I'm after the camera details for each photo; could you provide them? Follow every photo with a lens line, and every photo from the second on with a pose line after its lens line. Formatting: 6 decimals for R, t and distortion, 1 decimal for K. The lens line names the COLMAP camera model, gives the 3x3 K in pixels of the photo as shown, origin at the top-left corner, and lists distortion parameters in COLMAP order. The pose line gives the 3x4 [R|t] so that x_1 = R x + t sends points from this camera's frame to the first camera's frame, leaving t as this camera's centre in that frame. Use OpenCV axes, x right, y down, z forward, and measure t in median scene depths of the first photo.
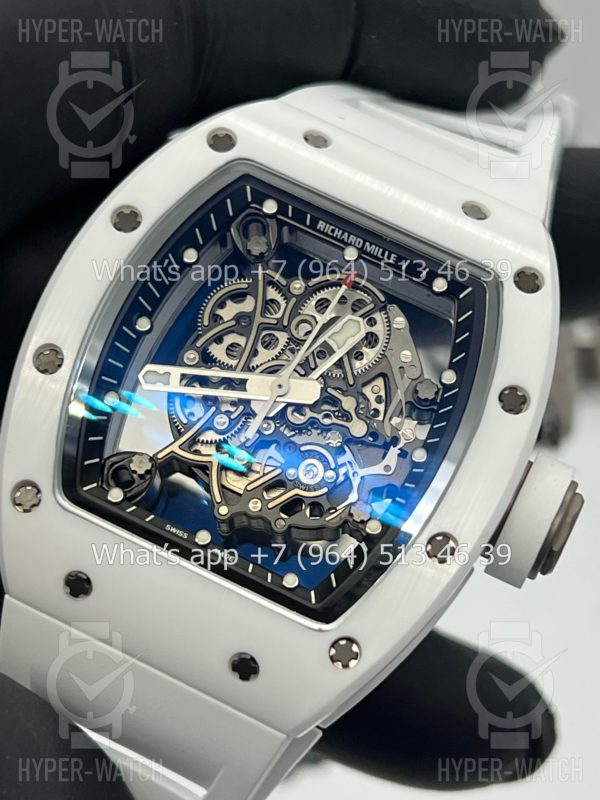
lens RADIAL K [[2008.2, 0, 300.0], [0, 2008.2, 400.0], [0, 0, 1]] dist [0.372473, -1.084369]
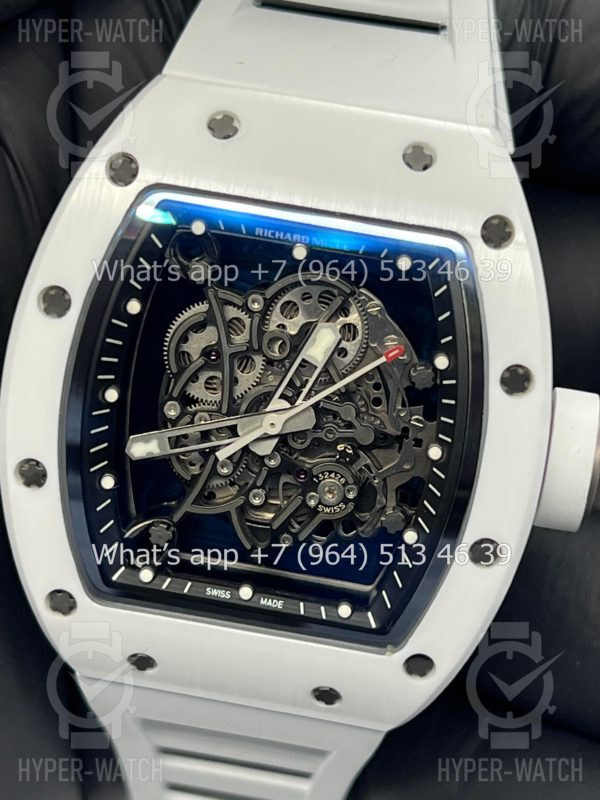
lens RADIAL K [[2008.2, 0, 300.0], [0, 2008.2, 400.0], [0, 0, 1]] dist [0.372473, -1.084369]
pose [[0.951154, -0.280984, -0.127881, 0.123940], [0.308694, 0.860708, 0.404832, -0.387196], [-0.003683, -0.424534, 0.905404, 0.153460]]
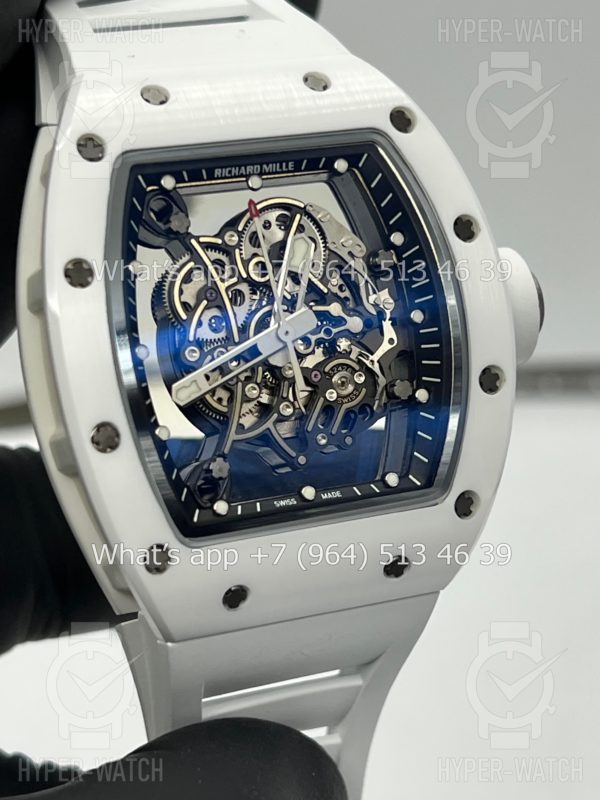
lens RADIAL K [[2008.2, 0, 300.0], [0, 2008.2, 400.0], [0, 0, 1]] dist [0.372473, -1.084369]
pose [[0.746909, -0.556241, 0.364311, -0.398618], [0.438609, 0.823948, 0.358792, -0.344265], [-0.499748, -0.108195, 0.859387, 0.095041]]
